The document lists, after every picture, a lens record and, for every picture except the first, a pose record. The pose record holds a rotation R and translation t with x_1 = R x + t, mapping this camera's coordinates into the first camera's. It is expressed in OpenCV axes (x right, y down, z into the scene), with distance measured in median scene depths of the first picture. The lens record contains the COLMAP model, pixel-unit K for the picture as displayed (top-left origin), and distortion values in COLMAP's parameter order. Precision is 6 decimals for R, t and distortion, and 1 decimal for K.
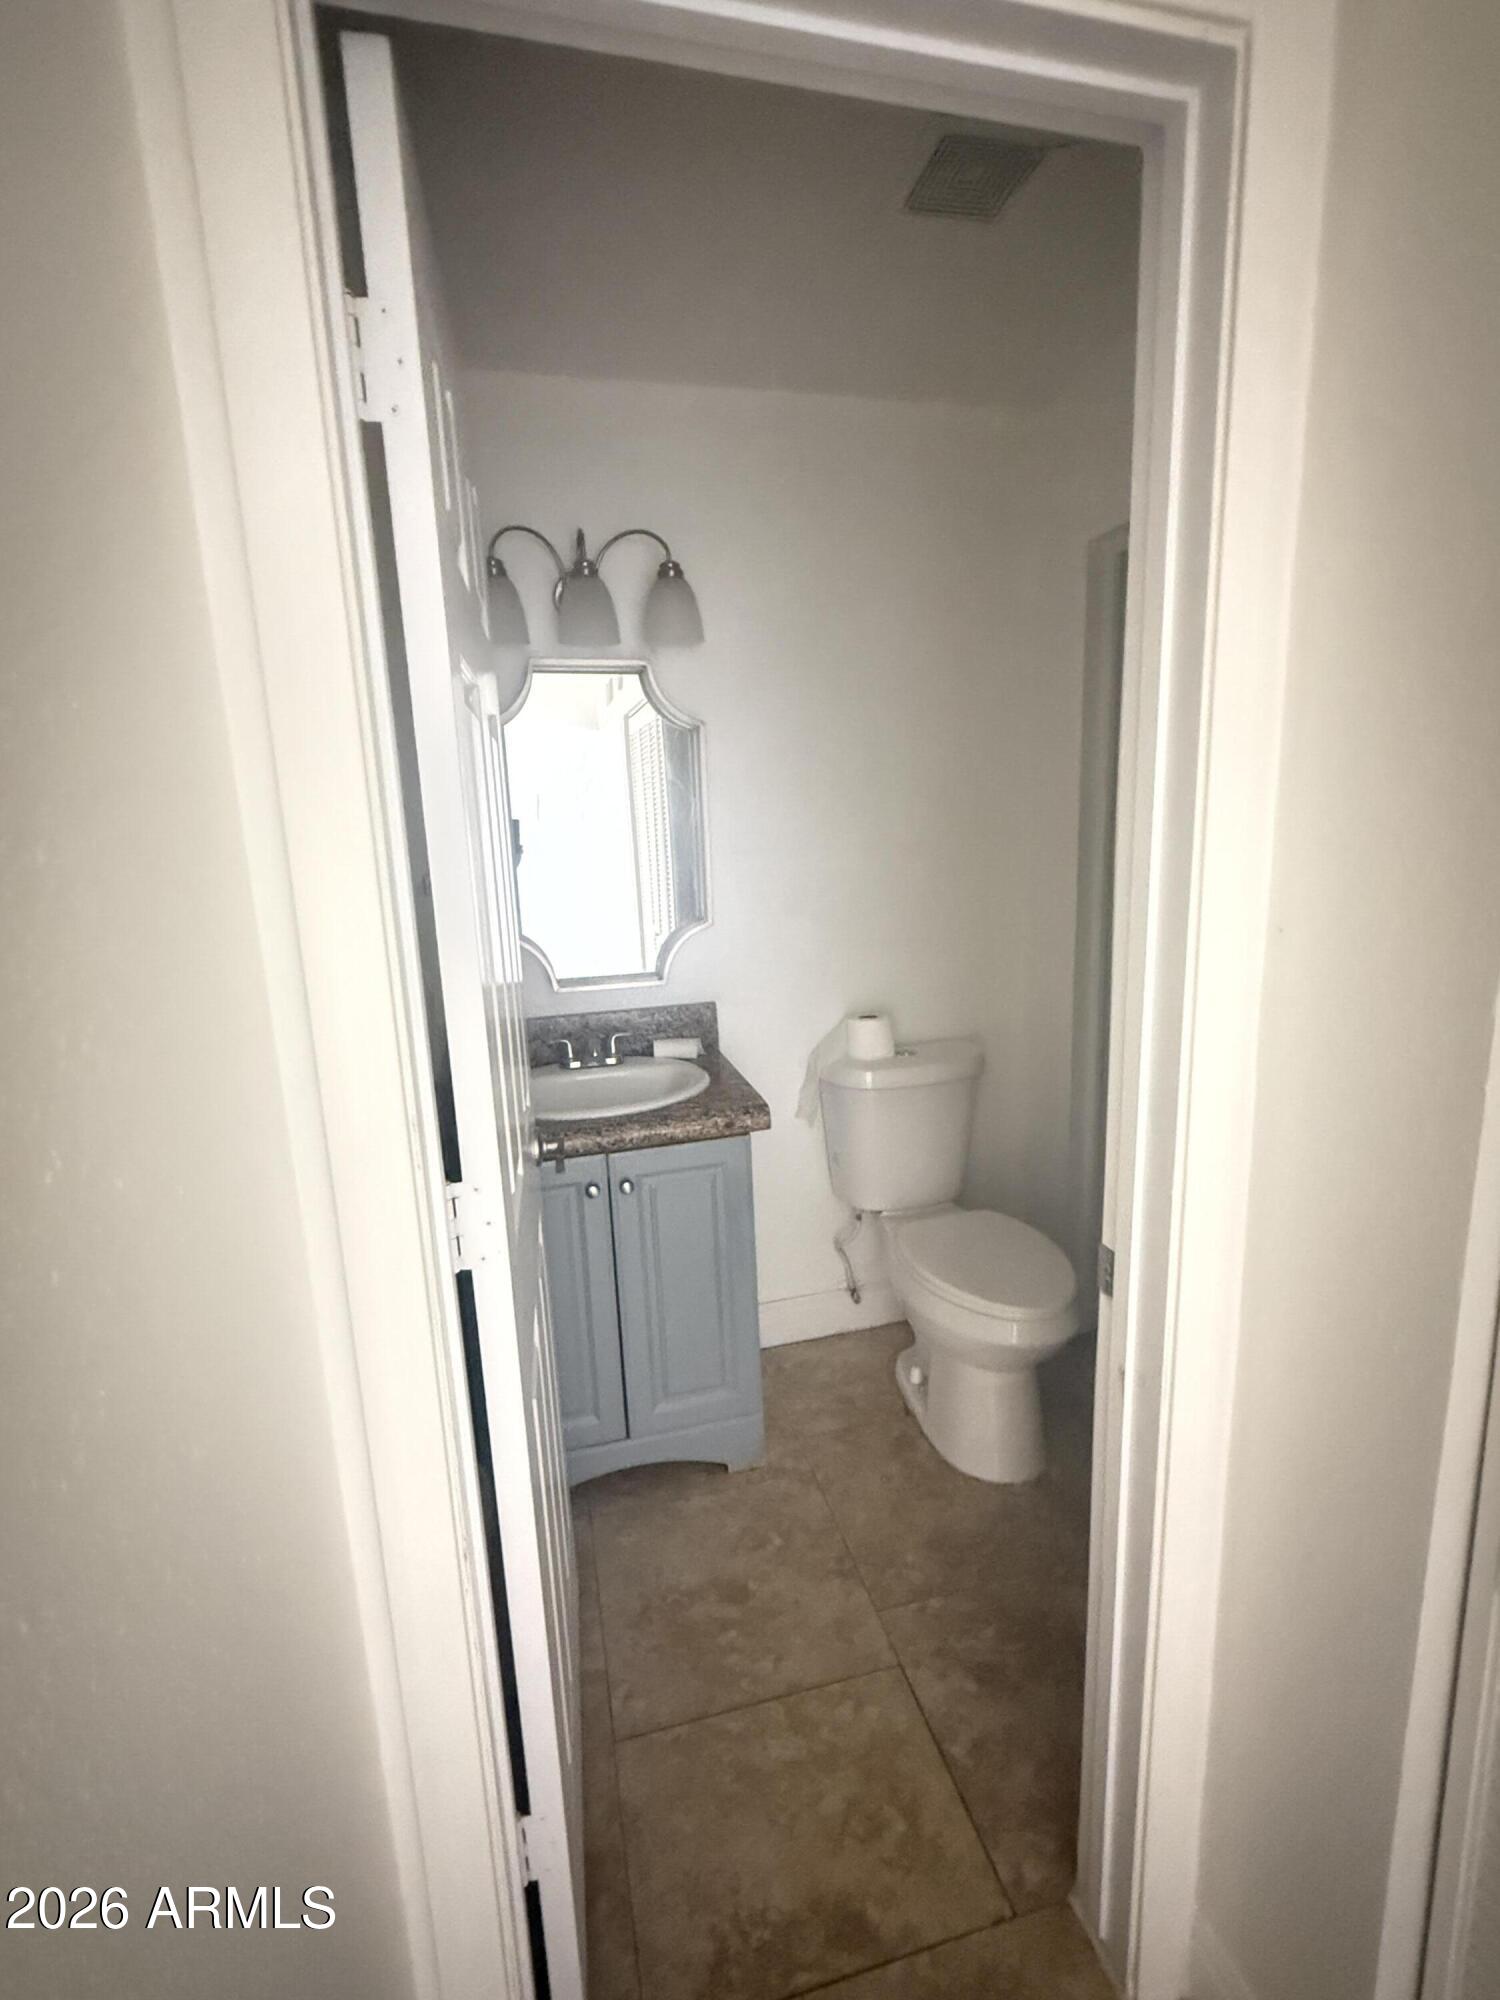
lens RADIAL K [[912.6, 0, 752.5], [0, 912.6, 996.6], [0, 0, 1]] dist [0.001474, 0.000415]
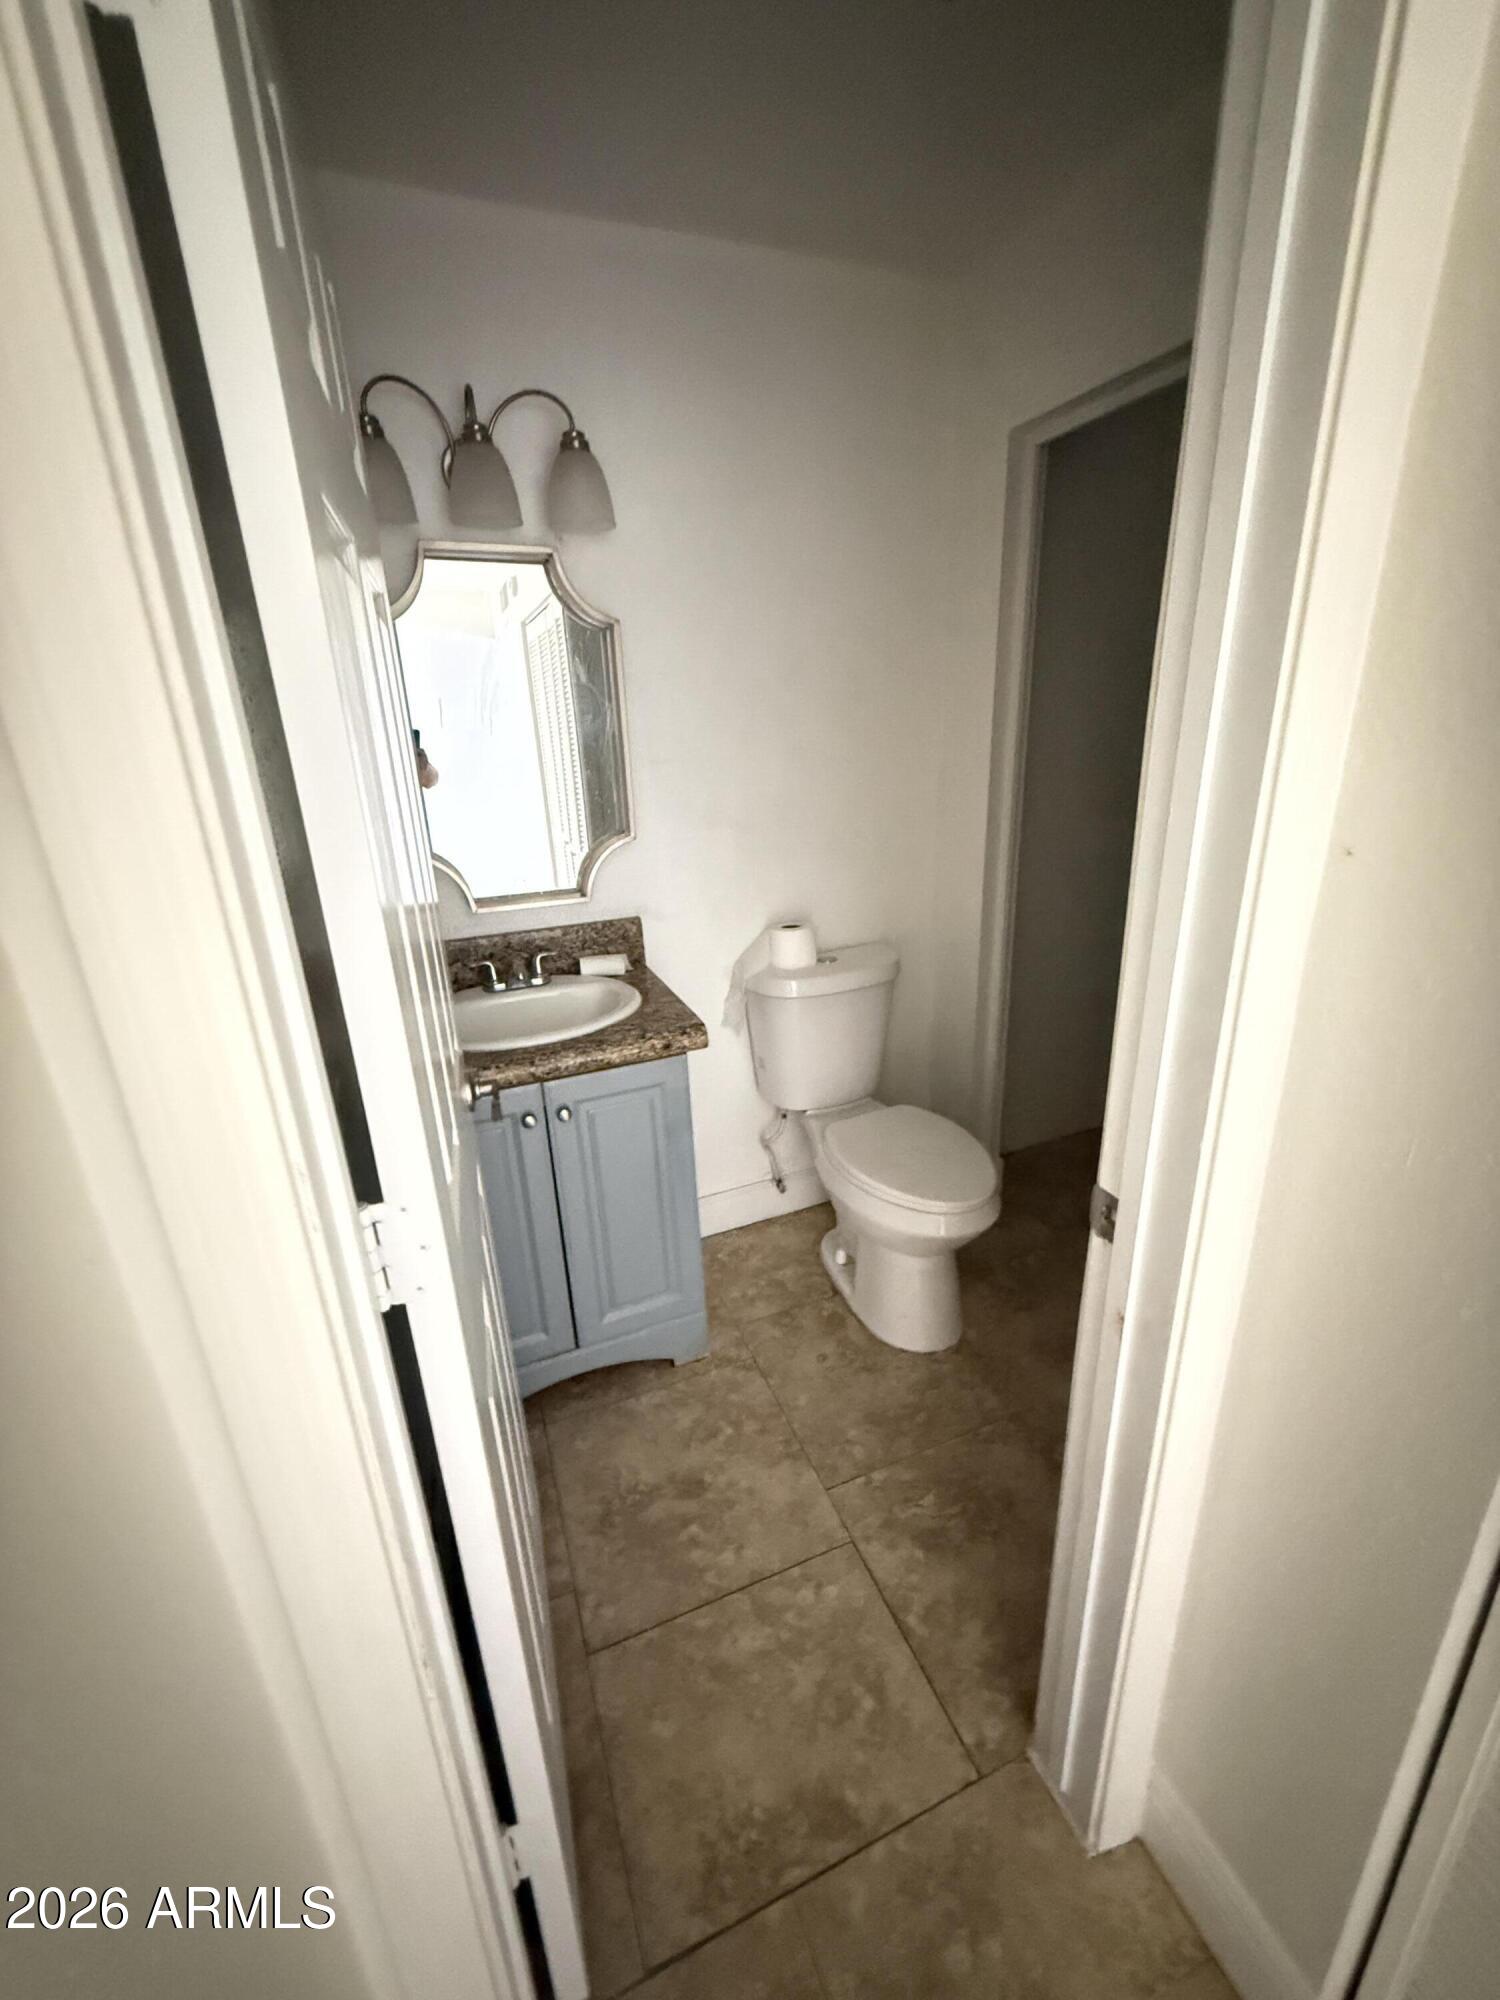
lens RADIAL K [[798.1, 0, 749.2], [0, 798.1, 992.3], [0, 0, 1]] dist [0.000521, 0.000207]
pose [[0.991775, -0.040776, 0.121324, -0.038201], [0.025348, 0.991694, 0.126095, -0.023082], [-0.125458, -0.121982, 0.984571, 0.141456]]
